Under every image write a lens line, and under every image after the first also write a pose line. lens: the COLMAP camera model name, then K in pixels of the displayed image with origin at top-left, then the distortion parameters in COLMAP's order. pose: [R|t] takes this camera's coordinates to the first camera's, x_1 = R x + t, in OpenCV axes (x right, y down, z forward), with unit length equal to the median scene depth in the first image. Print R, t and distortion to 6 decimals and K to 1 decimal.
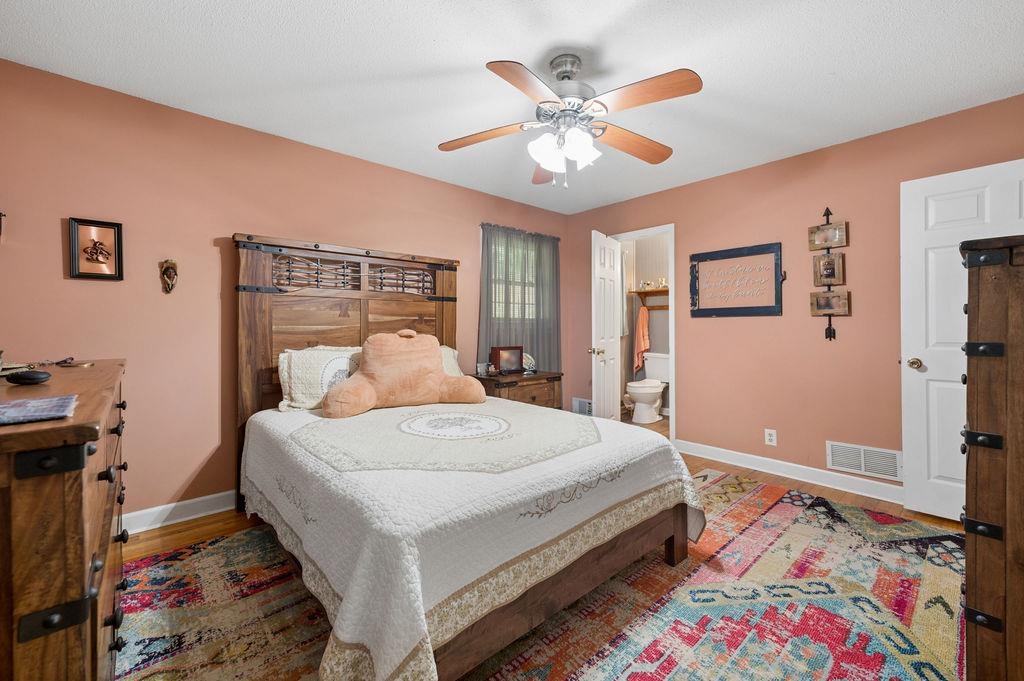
lens RADIAL K [[409.2, 0, 515.4], [0, 409.2, 332.5], [0, 0, 1]] dist [-0.018214, 0.000043]
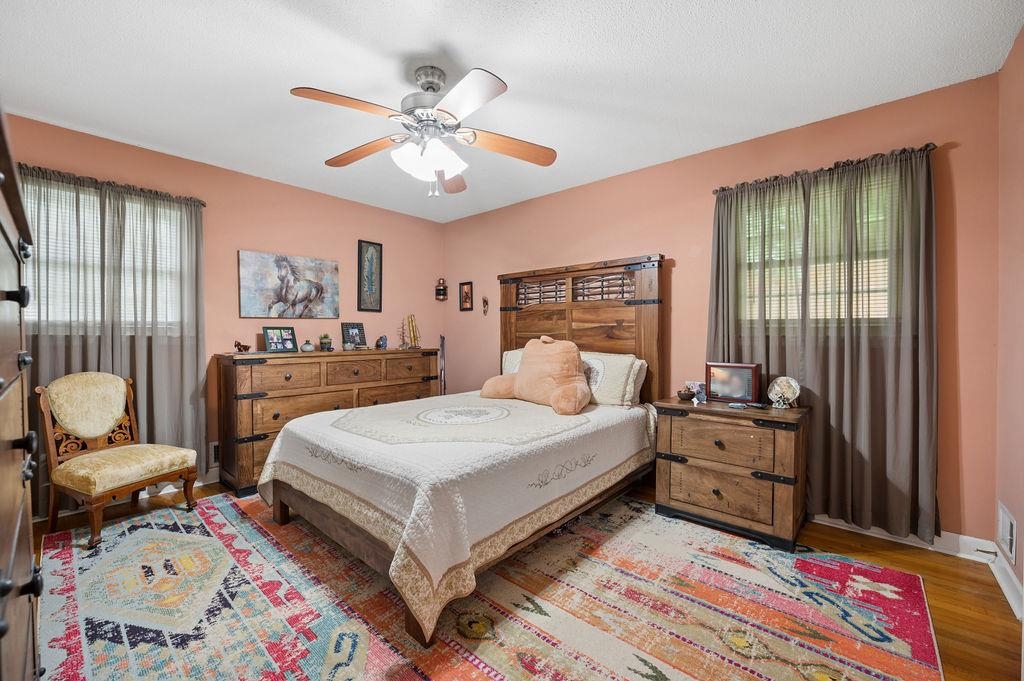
lens RADIAL K [[409.2, 0, 511.6], [0, 409.2, 334.9], [0, 0, 1]] dist [-0.018214, 0.000043]
pose [[0.129922, 0.009027, -0.991483, 1.502174], [-0.003666, 0.999956, 0.008624, -0.037204], [0.991517, 0.002514, 0.129949, 1.351220]]
